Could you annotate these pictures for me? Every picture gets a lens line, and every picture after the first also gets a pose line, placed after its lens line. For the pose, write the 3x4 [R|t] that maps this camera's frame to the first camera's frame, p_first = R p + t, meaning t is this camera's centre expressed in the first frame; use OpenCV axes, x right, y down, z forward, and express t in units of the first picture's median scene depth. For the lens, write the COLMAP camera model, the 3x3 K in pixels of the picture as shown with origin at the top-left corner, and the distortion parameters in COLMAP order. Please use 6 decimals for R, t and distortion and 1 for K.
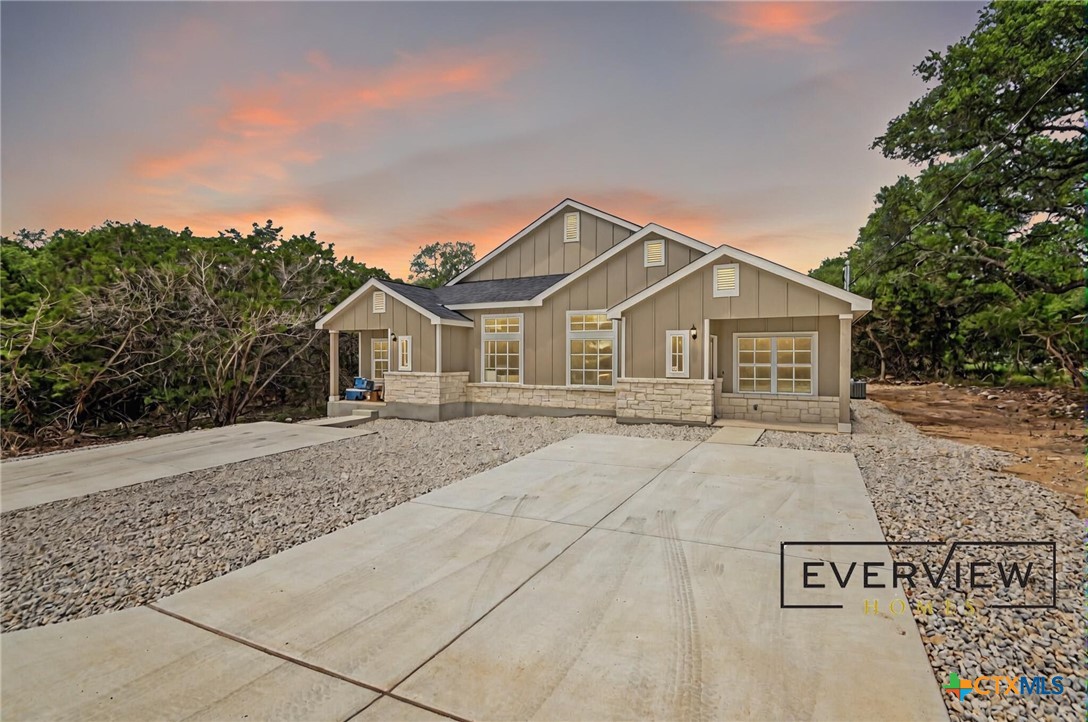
lens RADIAL K [[503.6, 0, 537.4], [0, 503.6, 359.1], [0, 0, 1]] dist [-0.011284, -0.004469]
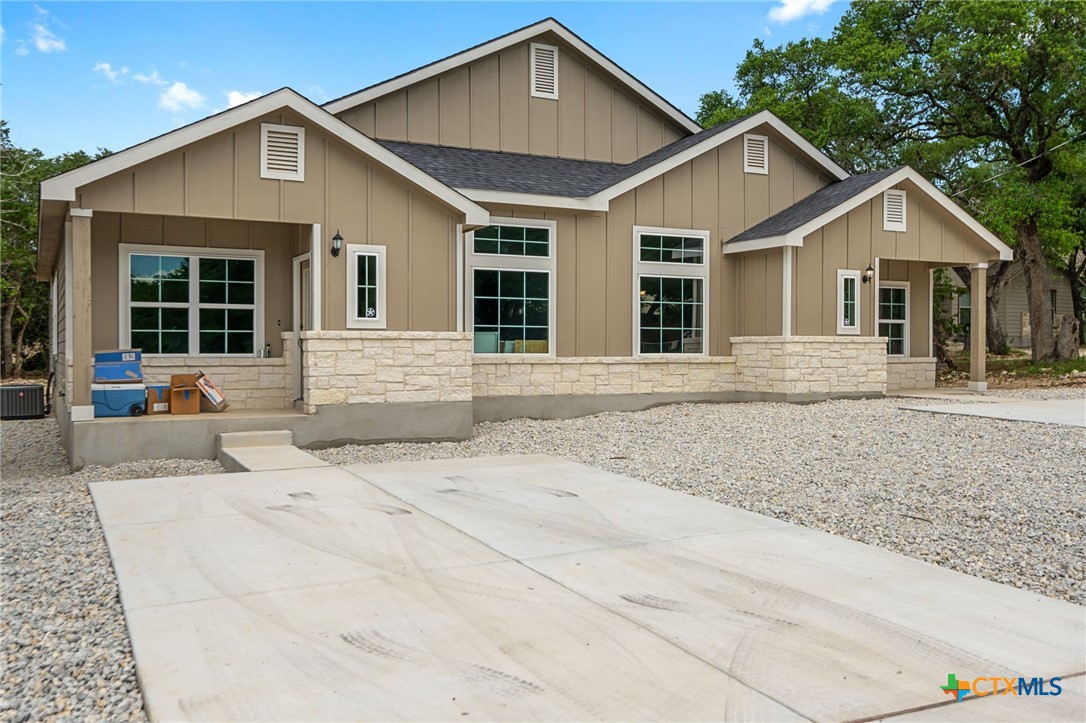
lens RADIAL K [[992.8, 0, 541.1], [0, 992.8, 359.7], [0, 0, 1]] dist [-0.018568, 0.000000]
pose [[0.565722, -0.011716, 0.824513, -1.128920], [0.006020, 0.999931, 0.010079, 0.054643], [-0.824574, -0.000738, 0.565753, 0.539880]]
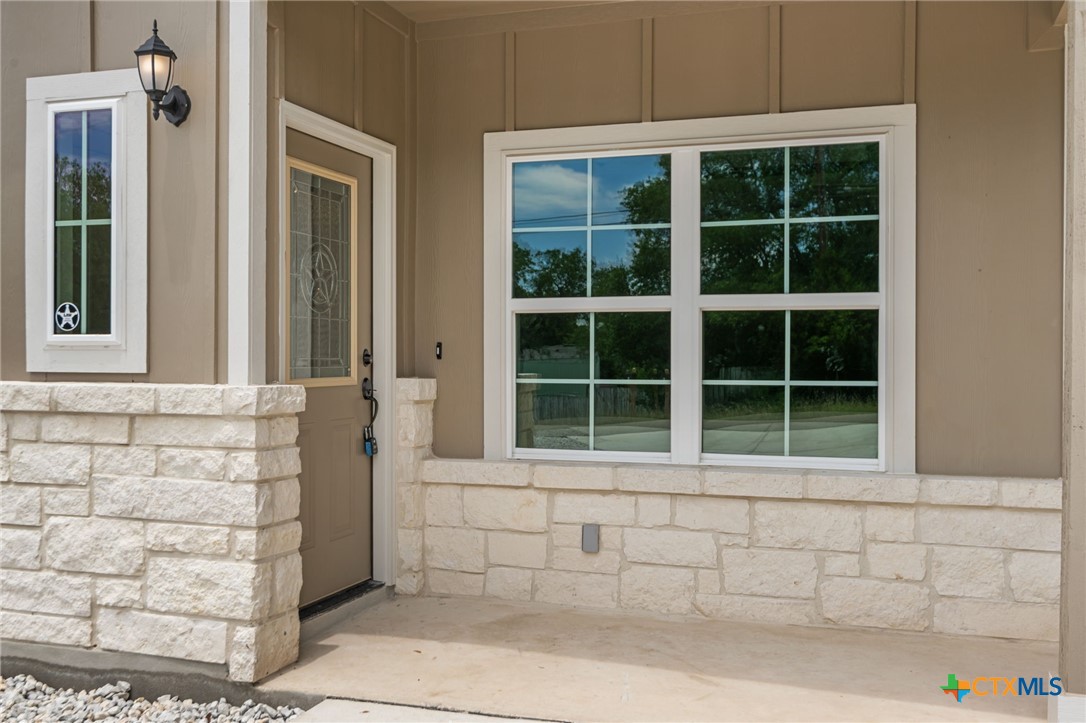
lens RADIAL K [[1075.6, 0, 543.6], [0, 1075.6, 359.2], [0, 0, 1]] dist [-0.007683, 0.000000]
pose [[0.983979, -0.005360, 0.178206, 0.349533], [0.004884, 0.999983, 0.003111, 0.030991], [-0.178220, -0.002191, 0.983988, 0.627132]]
